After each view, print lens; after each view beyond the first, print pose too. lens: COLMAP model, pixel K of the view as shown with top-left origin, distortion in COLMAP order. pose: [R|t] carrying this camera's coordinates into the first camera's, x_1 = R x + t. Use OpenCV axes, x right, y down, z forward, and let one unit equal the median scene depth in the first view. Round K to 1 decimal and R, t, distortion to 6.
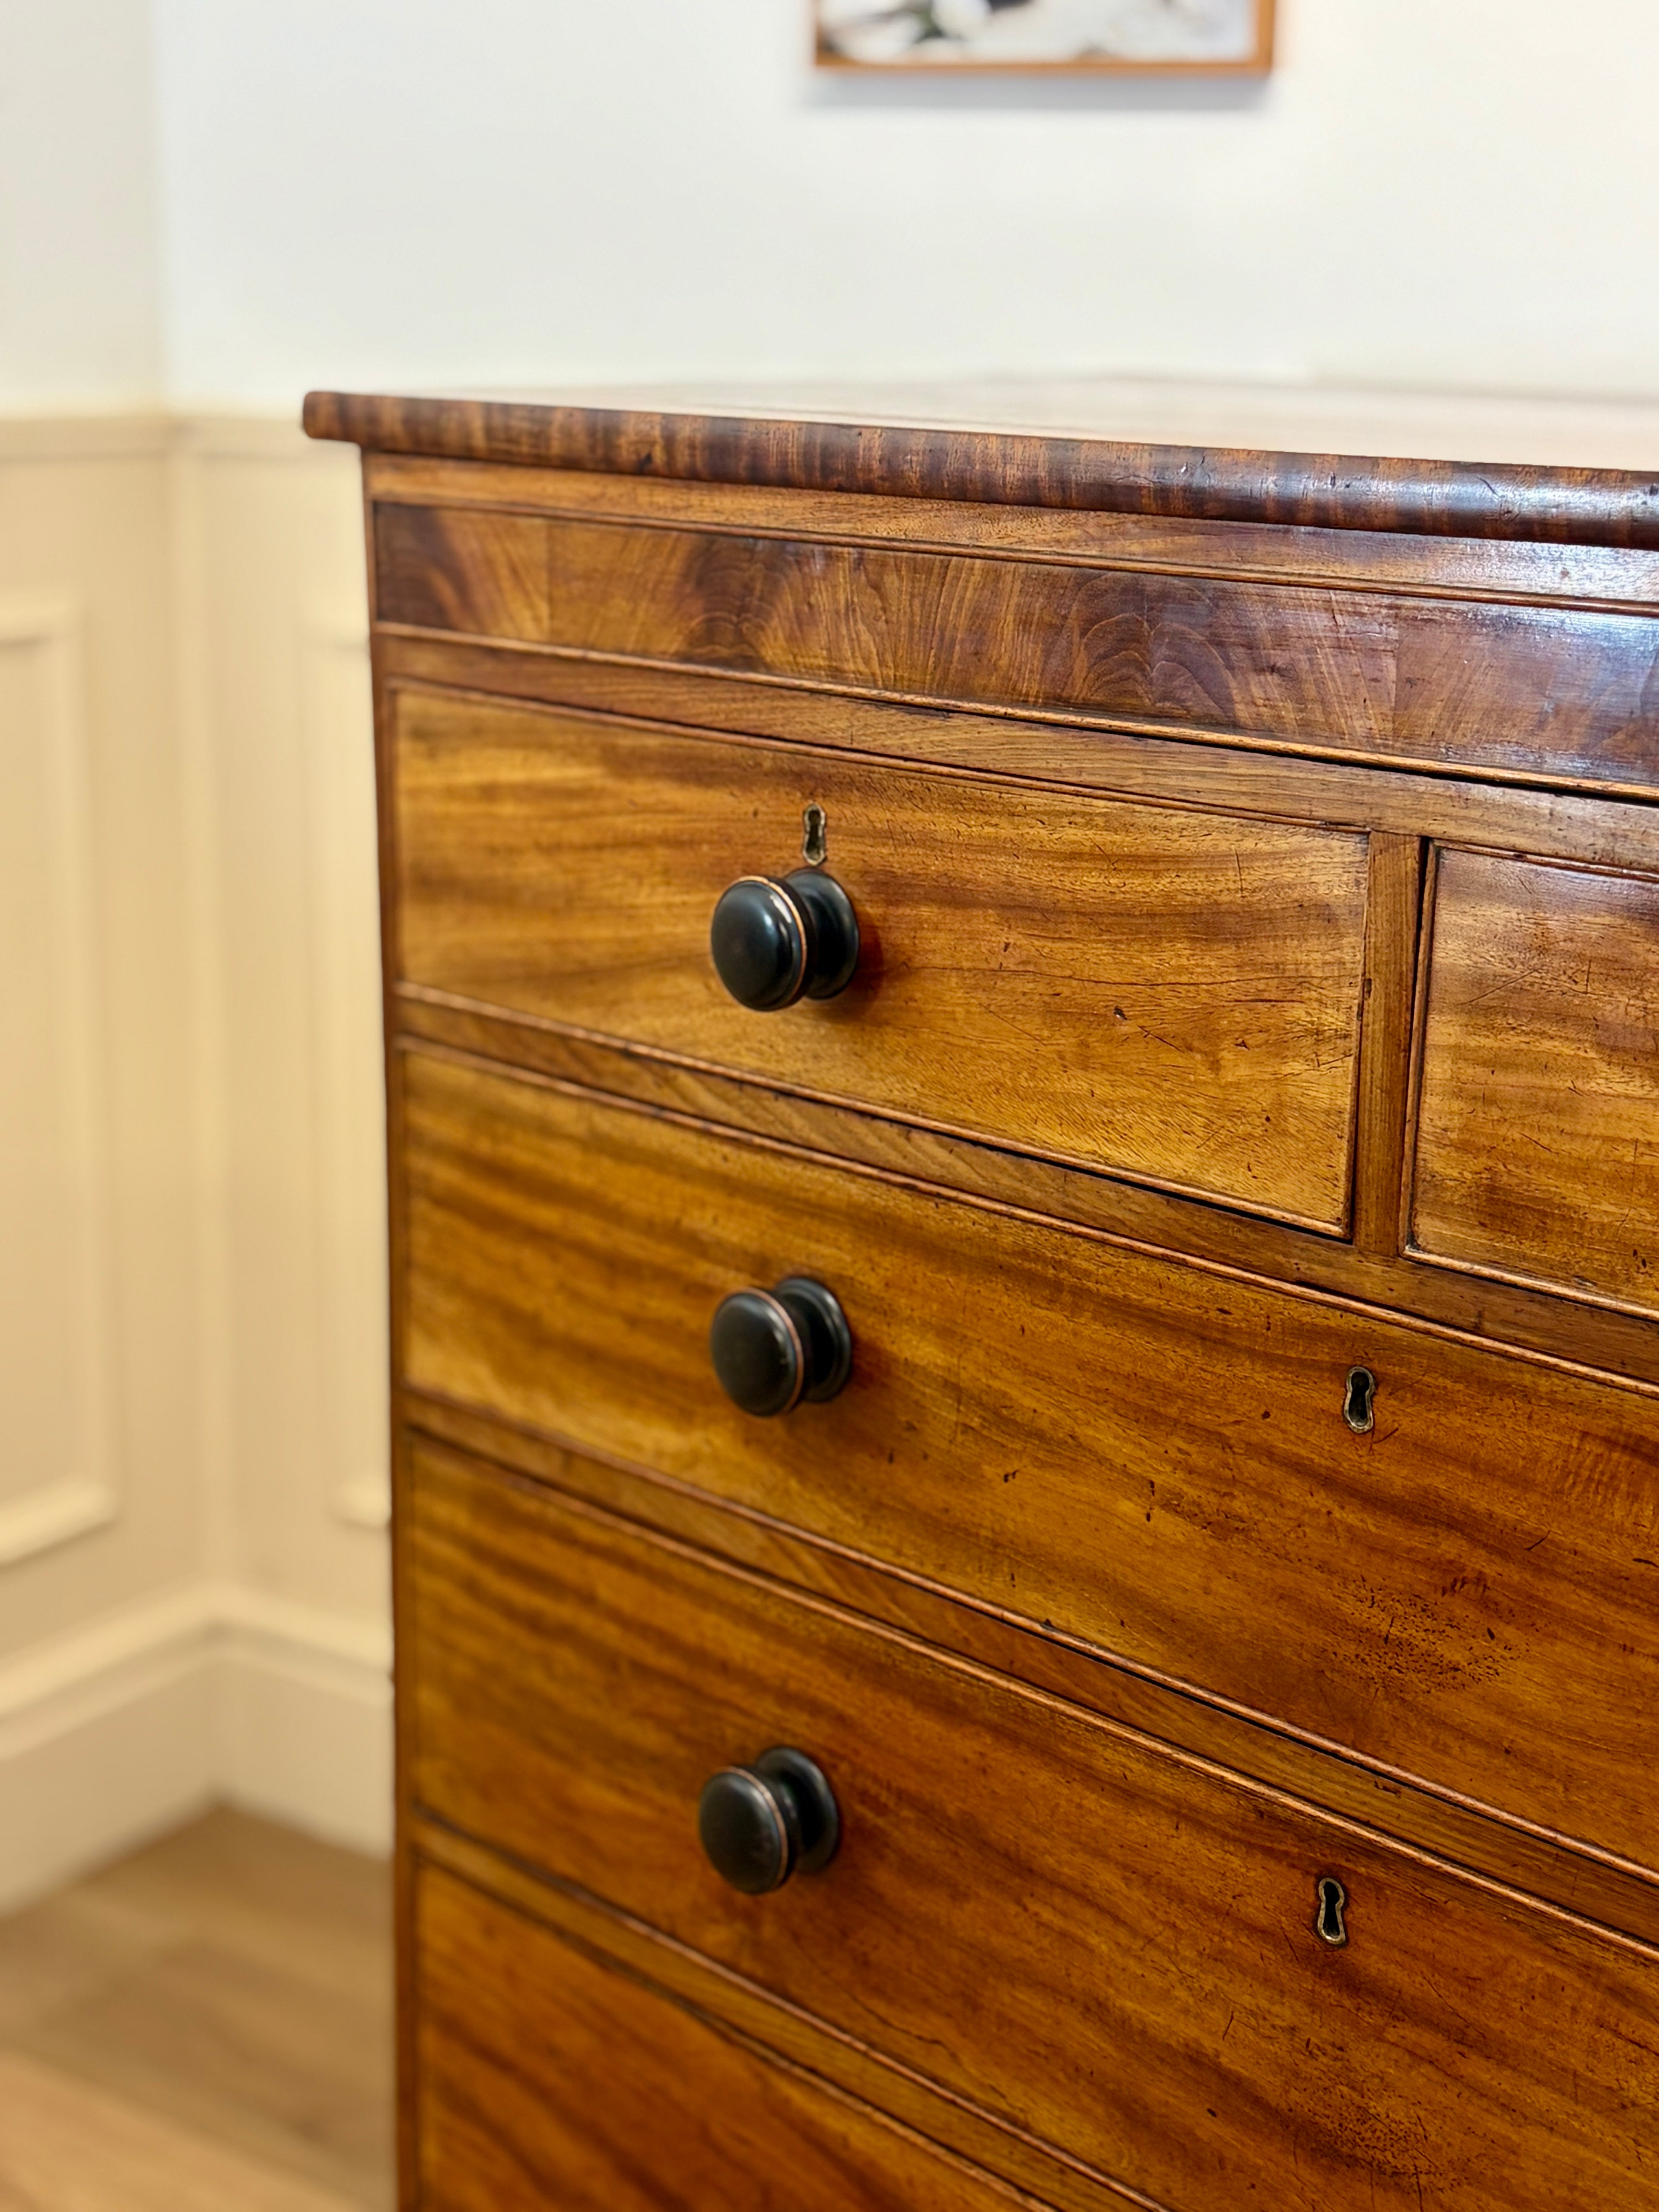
lens RADIAL K [[3423.7, 0, 829.5], [0, 3423.7, 1106.0], [0, 0, 1]] dist [0.268125, -1.252693]
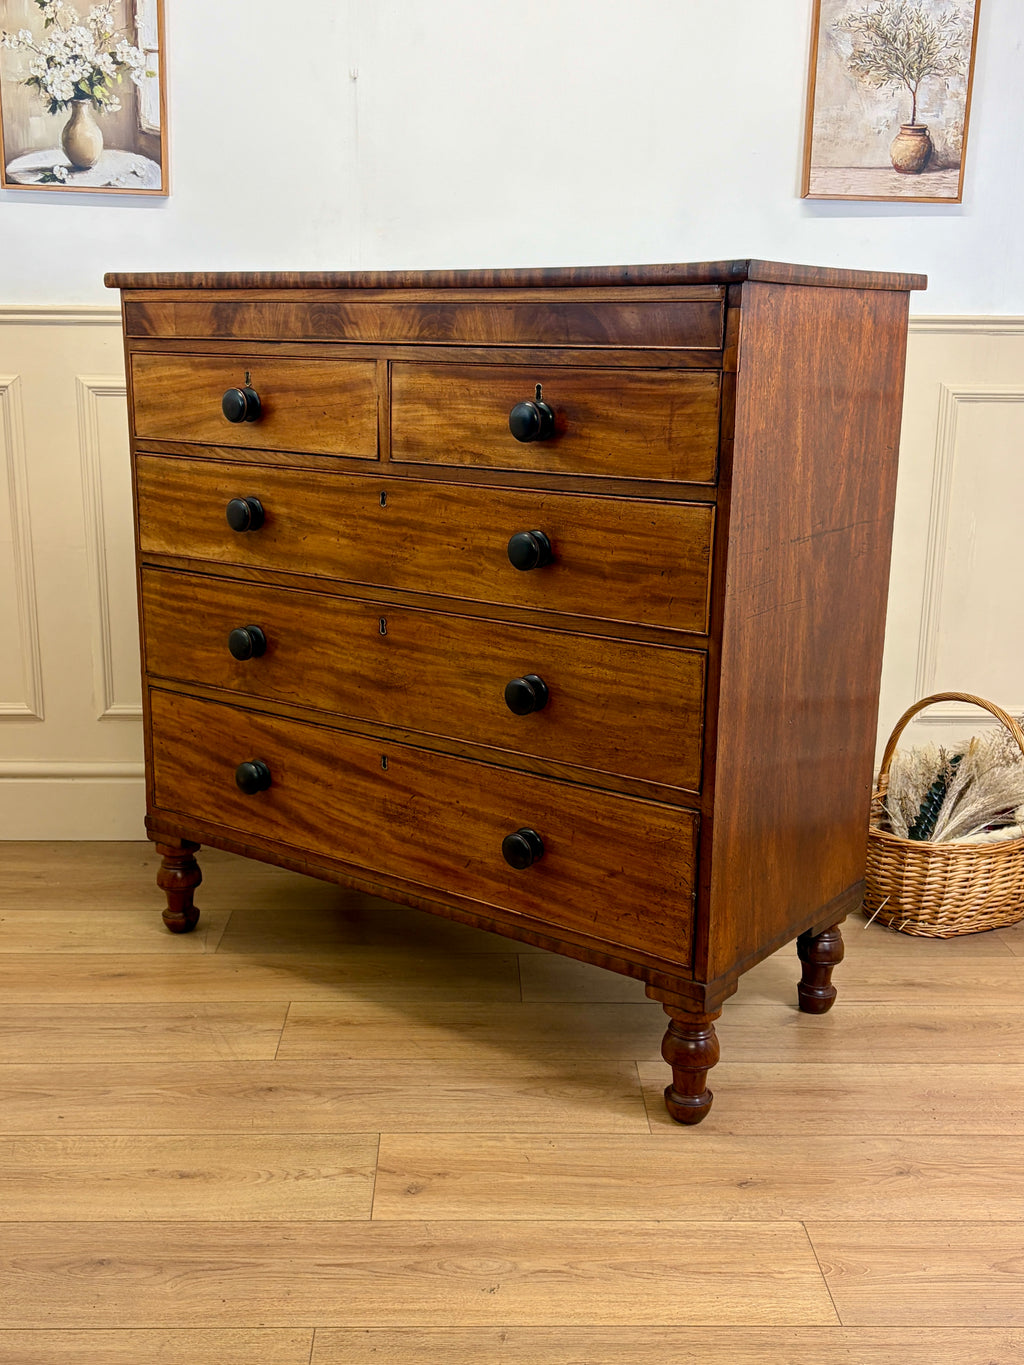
lens RADIAL K [[1678.7, 0, 512.1], [0, 1678.7, 731.1], [0, 0, 1]] dist [0.068253, -0.046353]
pose [[0.989692, -0.039618, 0.137623, 0.013228], [0.038799, 0.999210, 0.008627, 0.319562], [-0.137856, -0.003198, 0.990447, -0.954168]]
